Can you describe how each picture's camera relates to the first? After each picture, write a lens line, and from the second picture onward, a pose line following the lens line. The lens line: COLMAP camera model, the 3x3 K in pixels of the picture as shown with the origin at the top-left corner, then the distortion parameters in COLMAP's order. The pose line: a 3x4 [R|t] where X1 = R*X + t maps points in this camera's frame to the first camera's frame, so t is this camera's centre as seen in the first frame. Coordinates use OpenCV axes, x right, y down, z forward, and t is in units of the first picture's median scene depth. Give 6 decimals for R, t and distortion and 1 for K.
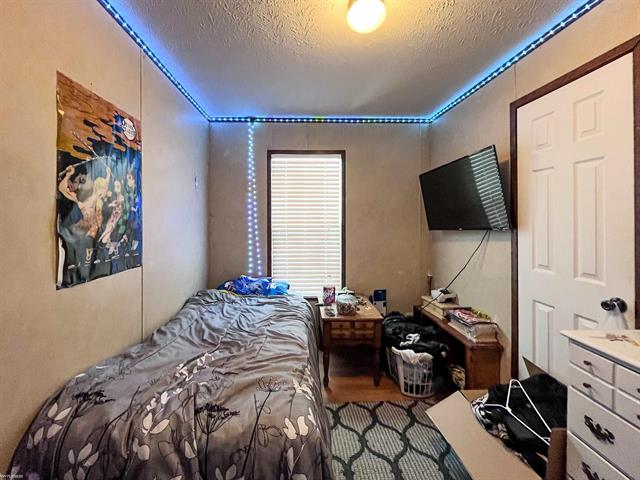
lens RADIAL K [[256.9, 0, 314.3], [0, 256.9, 219.9], [0, 0, 1]] dist [-0.002908, -0.000197]
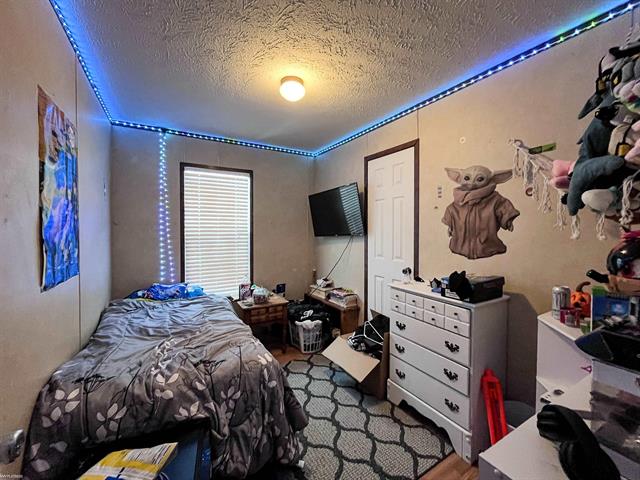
lens RADIAL K [[259.6, 0, 324.3], [0, 259.6, 237.5], [0, 0, 1]] dist [-0.003833, -0.000244]
pose [[0.858089, -0.015173, 0.513276, -0.274237], [0.001434, 0.999630, 0.027153, 0.008991], [-0.513498, -0.022564, 0.857794, -0.263097]]
